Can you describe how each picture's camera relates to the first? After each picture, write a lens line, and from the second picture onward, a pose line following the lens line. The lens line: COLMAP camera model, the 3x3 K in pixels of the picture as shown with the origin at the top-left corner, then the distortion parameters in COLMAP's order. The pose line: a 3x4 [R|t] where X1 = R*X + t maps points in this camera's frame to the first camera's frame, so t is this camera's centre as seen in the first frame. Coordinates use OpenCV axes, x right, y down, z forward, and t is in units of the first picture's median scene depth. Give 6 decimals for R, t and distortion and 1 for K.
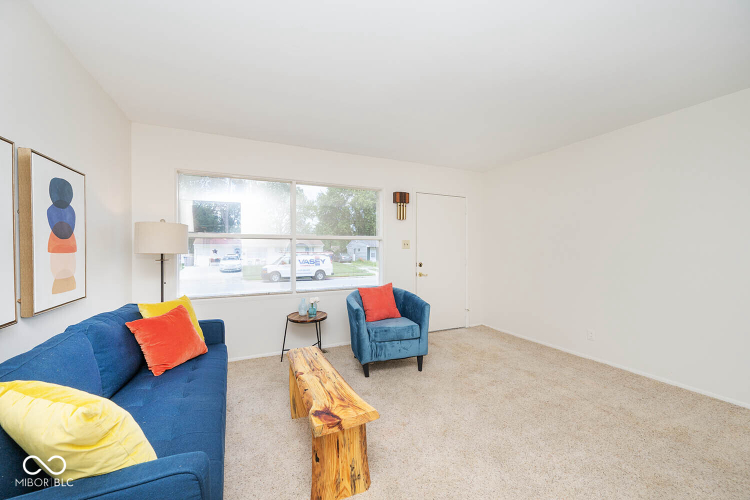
lens RADIAL K [[294.6, 0, 372.7], [0, 294.6, 251.6], [0, 0, 1]] dist [0.015327, 0.000045]
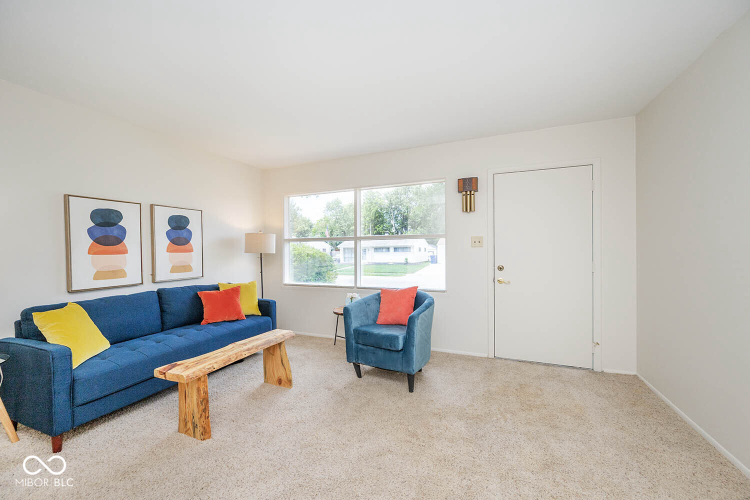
lens RADIAL K [[294.6, 0, 372.7], [0, 294.6, 251.6], [0, 0, 1]] dist [0.015327, 0.000045]
pose [[0.677937, -0.000860, -0.735119, 1.127589], [0.003101, 0.999994, 0.001690, -0.001641], [0.735113, -0.003426, 0.677935, 0.543377]]
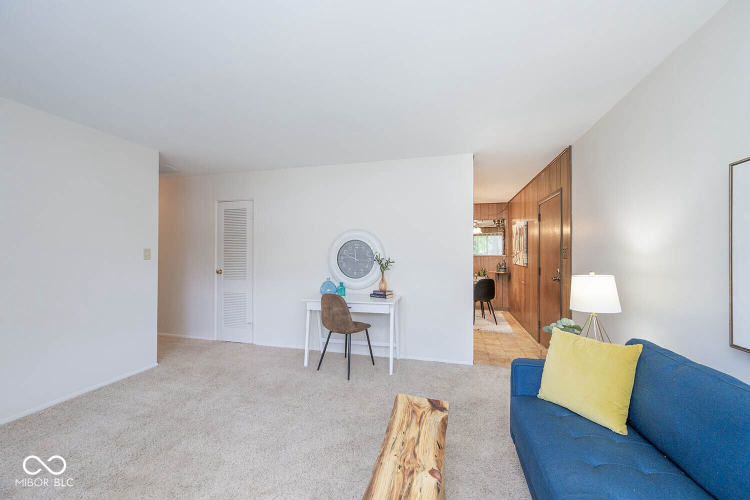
lens RADIAL K [[294.6, 0, 372.7], [0, 294.6, 251.6], [0, 0, 1]] dist [0.015327, 0.000045]
pose [[-0.765895, -0.000206, 0.642966, -0.531379], [0.001849, 0.999995, 0.002523, -0.054320], [-0.642963, 0.003122, -0.765891, 1.513124]]
